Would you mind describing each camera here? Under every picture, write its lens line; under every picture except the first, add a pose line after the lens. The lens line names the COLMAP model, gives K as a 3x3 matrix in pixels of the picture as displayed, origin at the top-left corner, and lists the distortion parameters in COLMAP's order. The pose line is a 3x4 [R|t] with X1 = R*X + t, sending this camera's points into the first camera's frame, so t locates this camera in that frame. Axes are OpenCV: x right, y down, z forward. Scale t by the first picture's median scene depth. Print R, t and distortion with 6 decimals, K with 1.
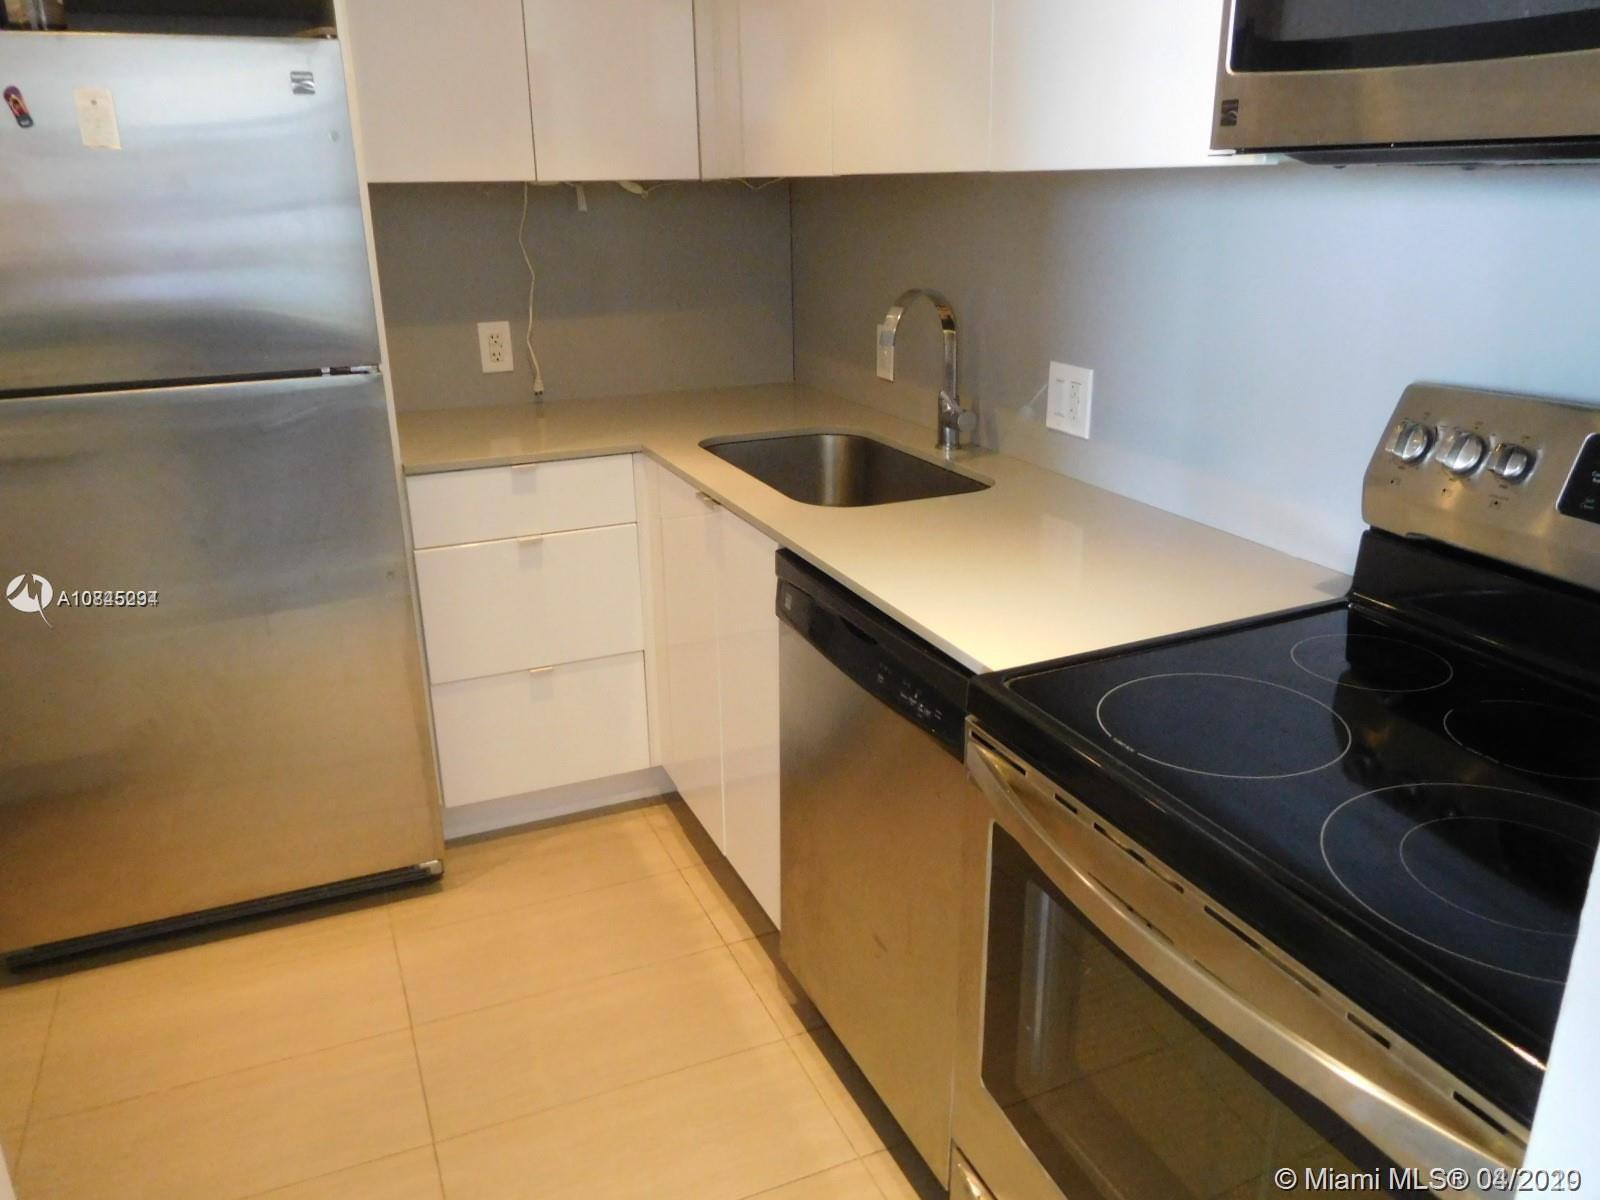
lens RADIAL K [[1202.7, 0, 808.0], [0, 1202.7, 603.0], [0, 0, 1]] dist [-0.013034, -0.001718]
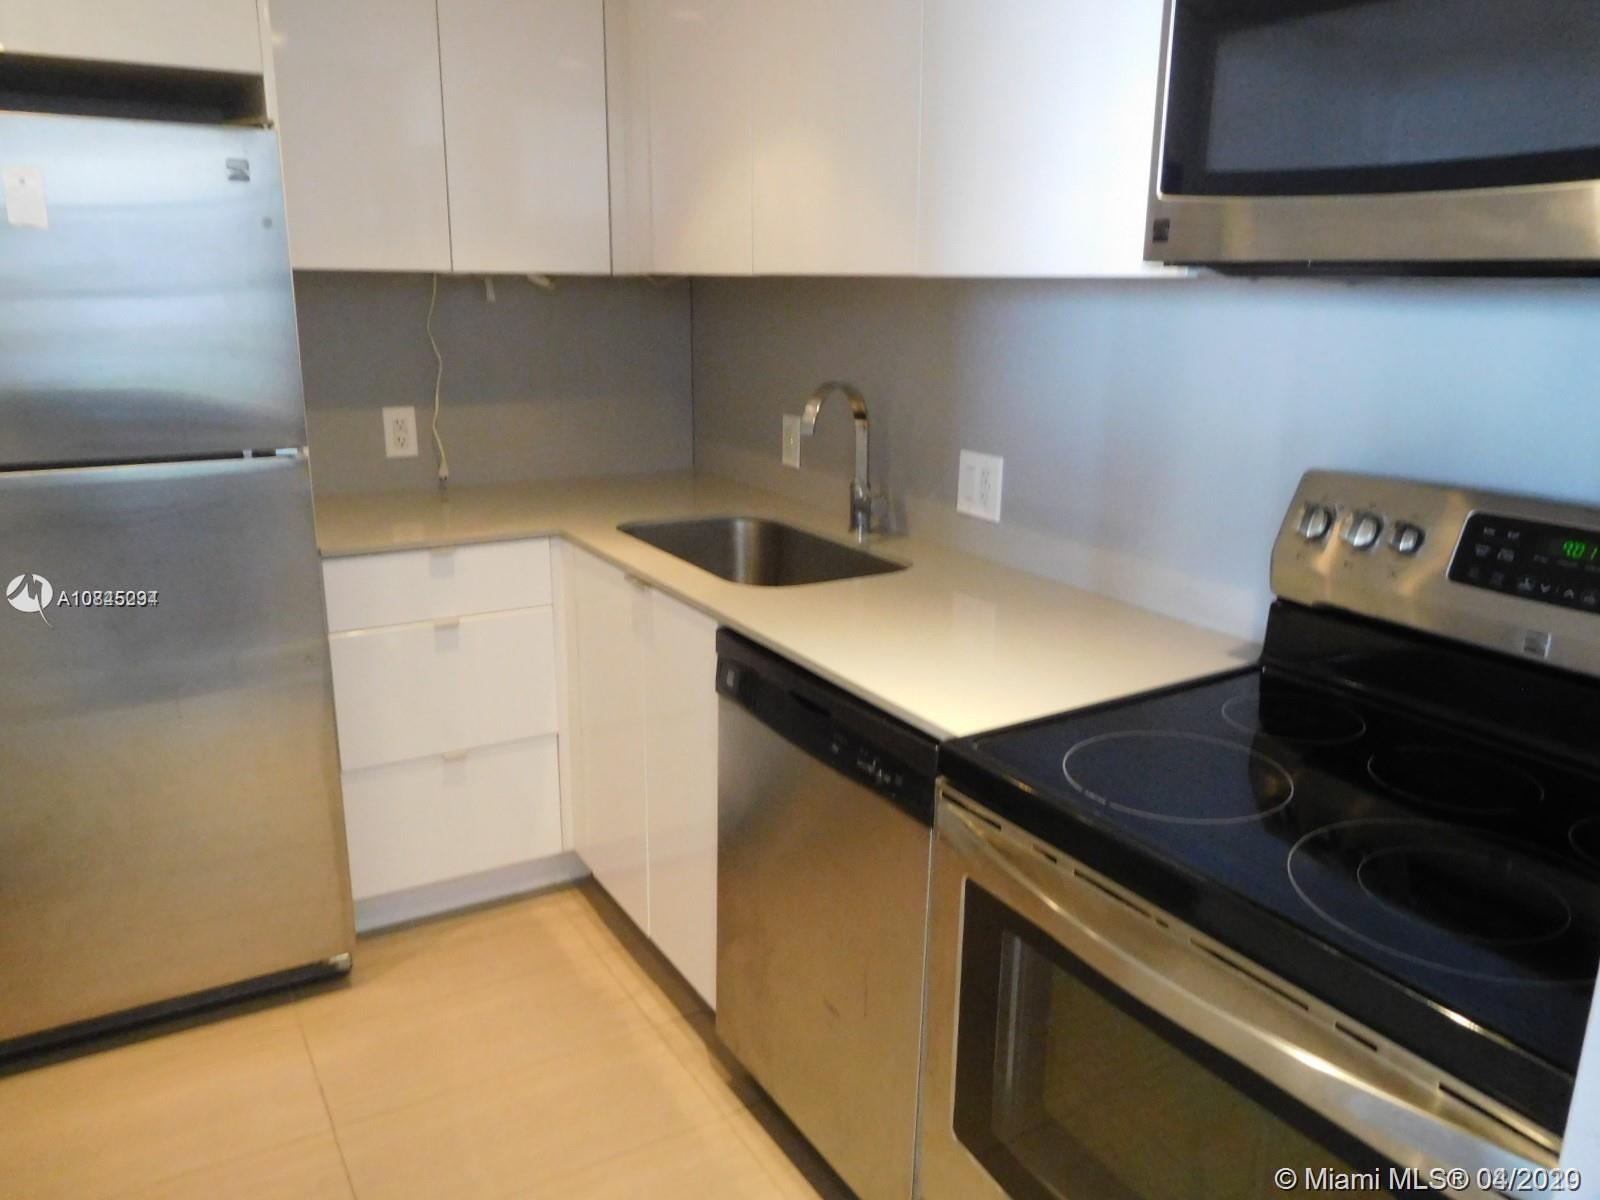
lens RADIAL K [[1202.7, 0, 808.0], [0, 1202.7, 603.0], [0, 0, 1]] dist [-0.013034, -0.001718]
pose [[0.991677, -0.007103, 0.128553, -0.064396], [0.016709, 0.997133, -0.073795, 0.009379], [-0.127660, 0.075328, 0.988953, -0.025648]]
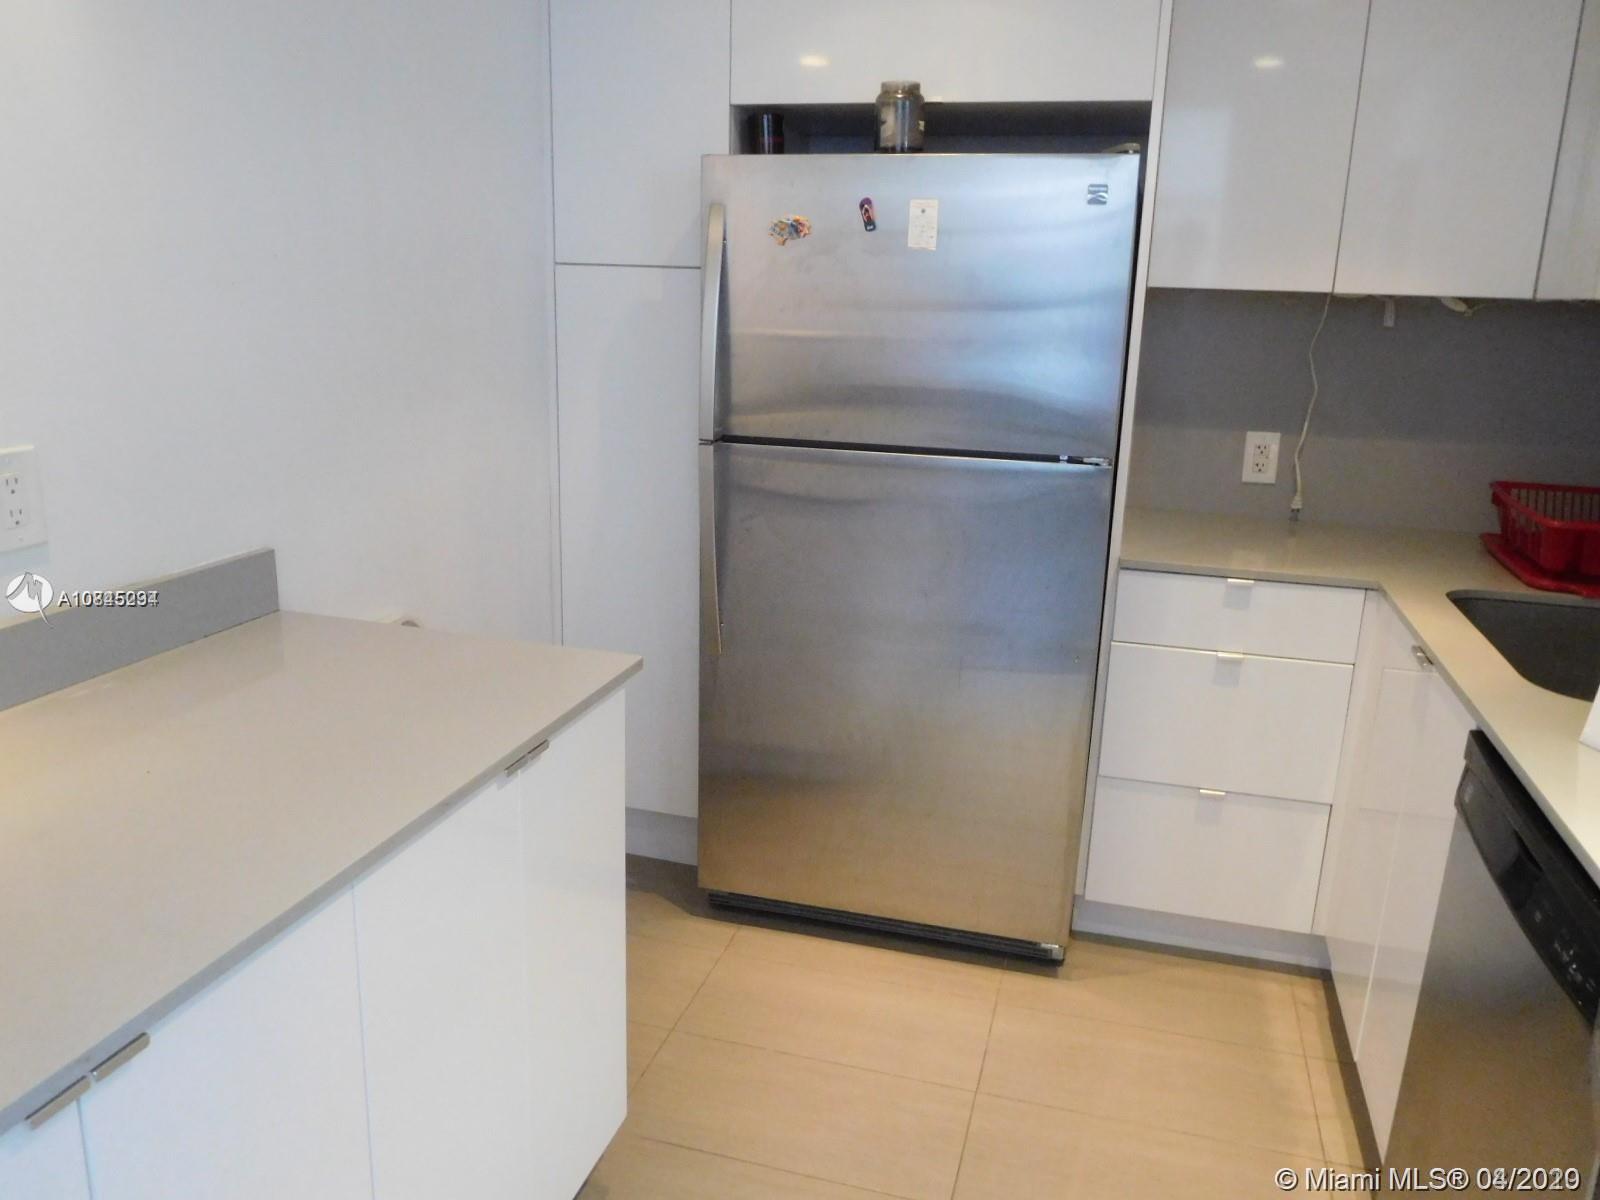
lens RADIAL K [[1202.7, 0, 808.0], [0, 1202.7, 603.0], [0, 0, 1]] dist [-0.013034, -0.001718]
pose [[0.769735, 0.193479, -0.608337, 0.086523], [-0.242513, 0.970147, 0.001696, -0.014878], [0.590505, 0.146224, 0.793677, 0.038520]]
